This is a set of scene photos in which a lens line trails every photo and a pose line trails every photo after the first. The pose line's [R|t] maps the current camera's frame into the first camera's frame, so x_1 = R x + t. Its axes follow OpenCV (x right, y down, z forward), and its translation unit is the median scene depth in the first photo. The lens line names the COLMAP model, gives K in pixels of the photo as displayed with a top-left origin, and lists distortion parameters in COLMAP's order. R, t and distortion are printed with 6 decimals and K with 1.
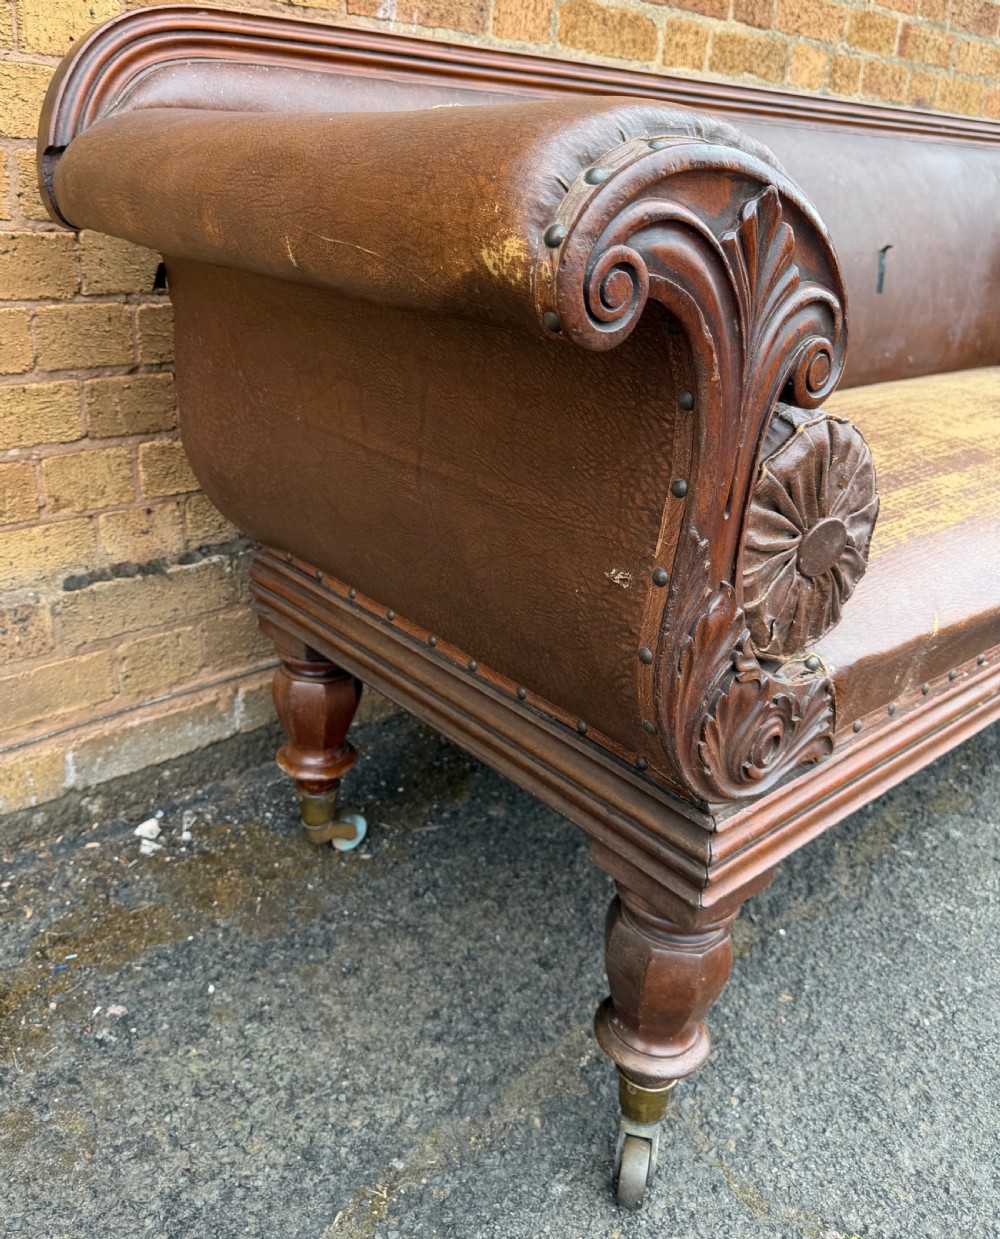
lens RADIAL K [[1071.6, 0, 449.2], [0, 1071.6, 560.7], [0, 0, 1]] dist [-0.049320, 0.065745]
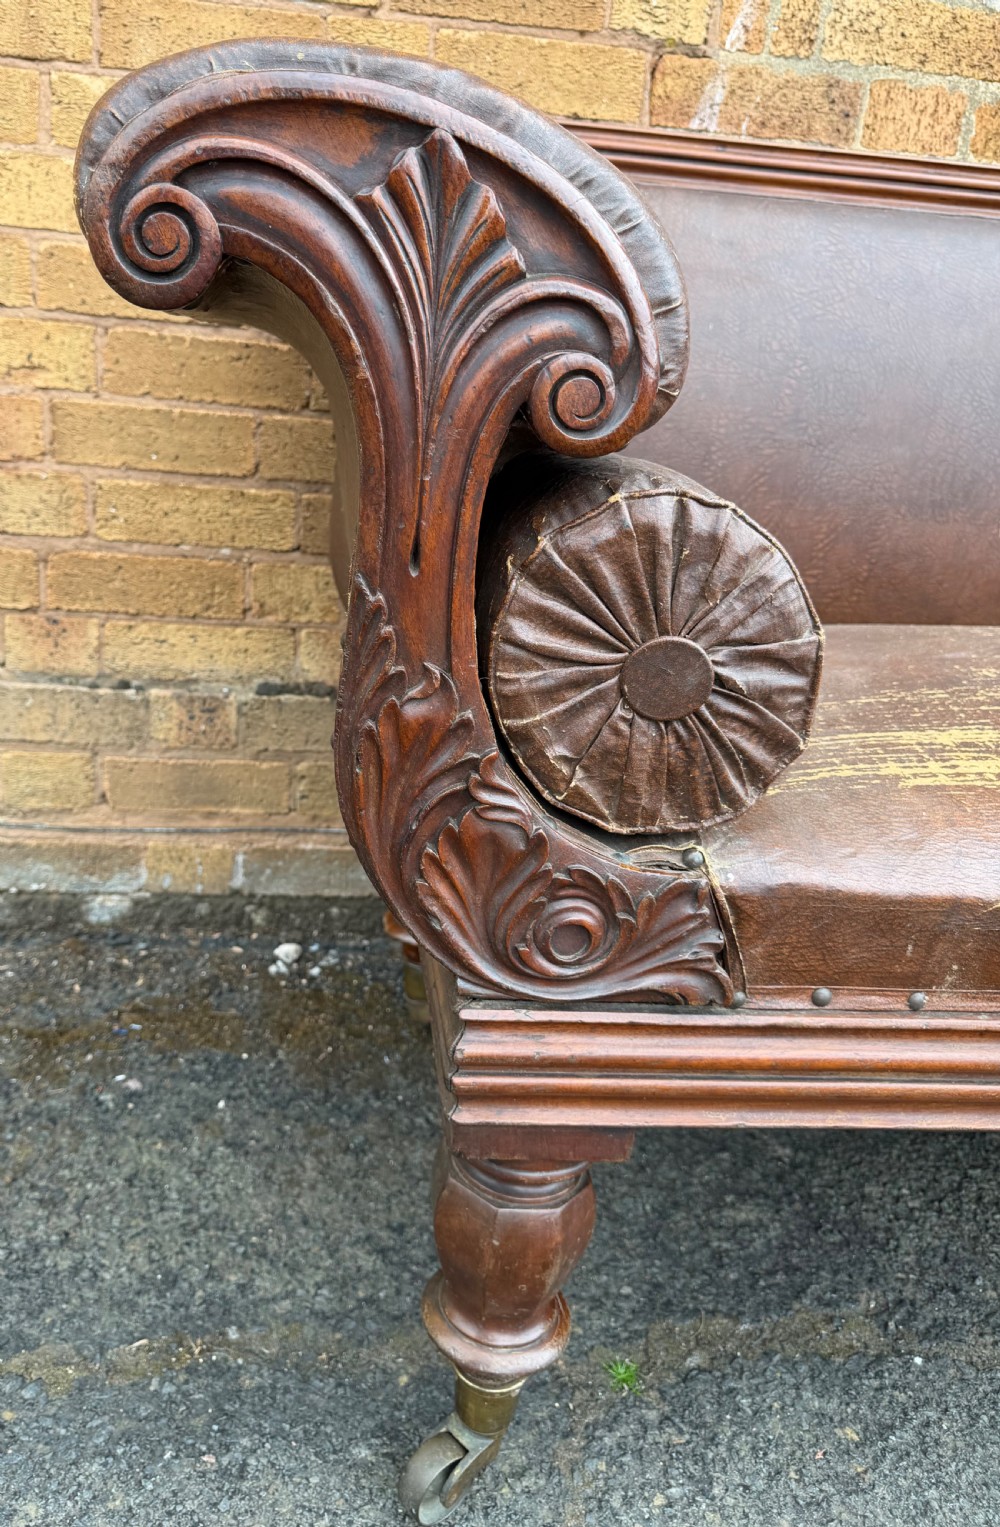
lens RADIAL K [[1150.7, 0, 401.6], [0, 1150.7, 735.4], [0, 0, 1]] dist [0.012739, -0.024702]
pose [[0.813128, 0.190757, -0.549941, 0.404494], [-0.234304, 0.972120, -0.009238, 0.046885], [0.532846, 0.136365, 0.835153, 0.162791]]
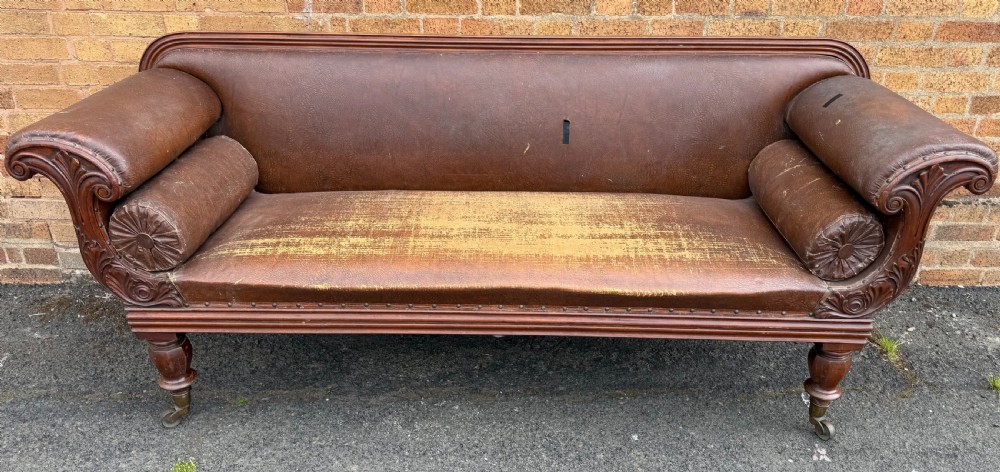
lens RADIAL K [[727.7, 0, 512.3], [0, 727.7, 246.2], [0, 0, 1]] dist [0.074860, -0.107042]
pose [[0.759322, 0.255542, -0.598439, 1.720896], [-0.199475, 0.966796, 0.159734, -0.394701], [0.619387, -0.001916, 0.785083, -0.096402]]
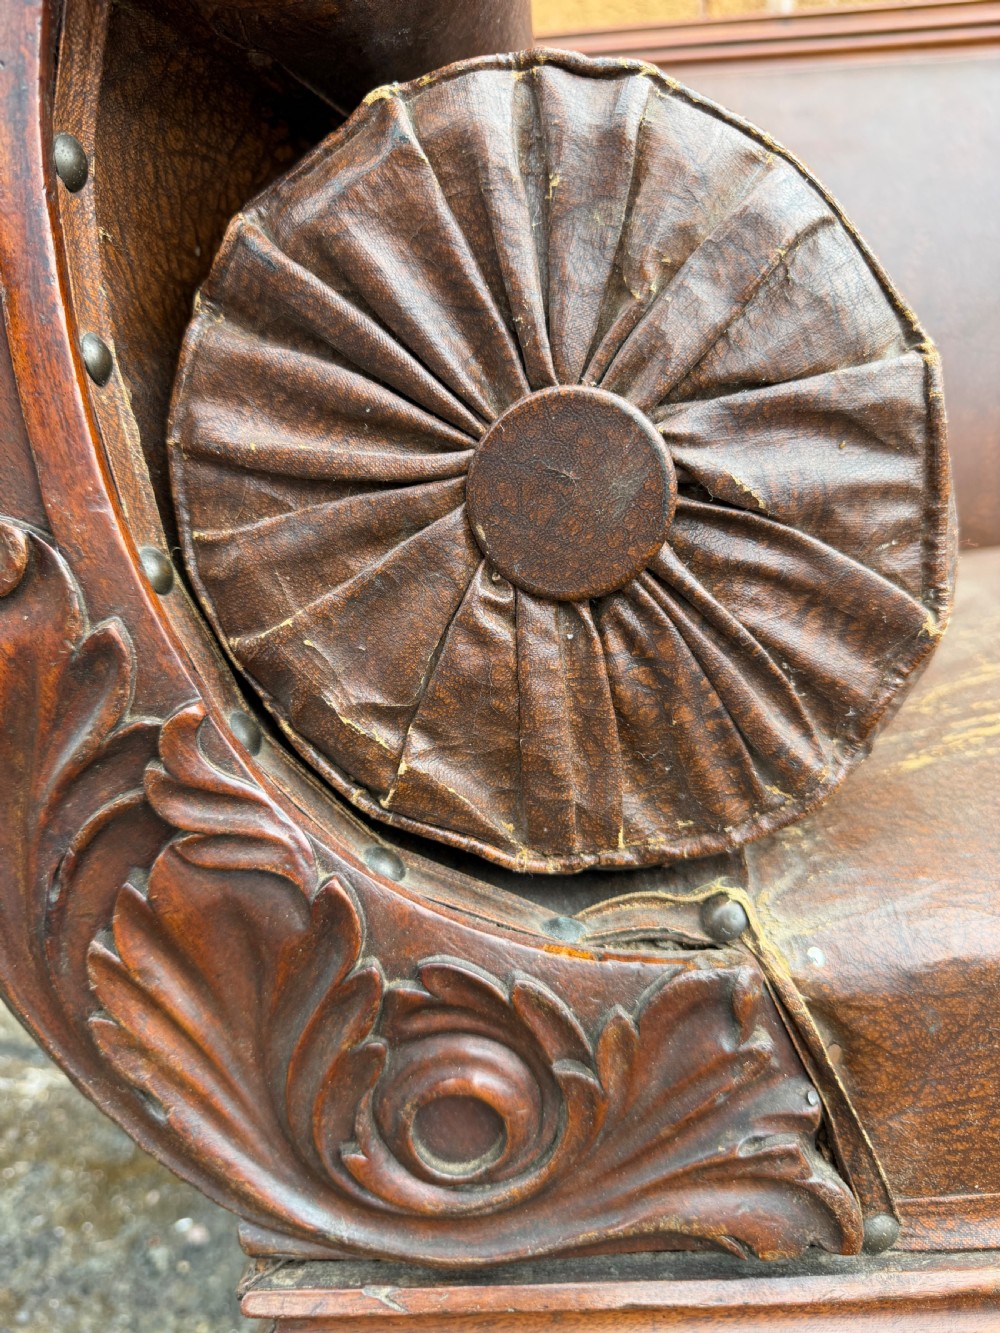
lens RADIAL K [[984.5, 0, 517.7], [0, 984.5, 657.1], [0, 0, 1]] dist [-0.007837, -0.044428]
pose [[0.736317, 0.021200, -0.676305, 0.335656], [-0.143783, 0.981584, -0.125773, 0.044825], [0.661184, 0.189850, 0.725805, 0.502666]]
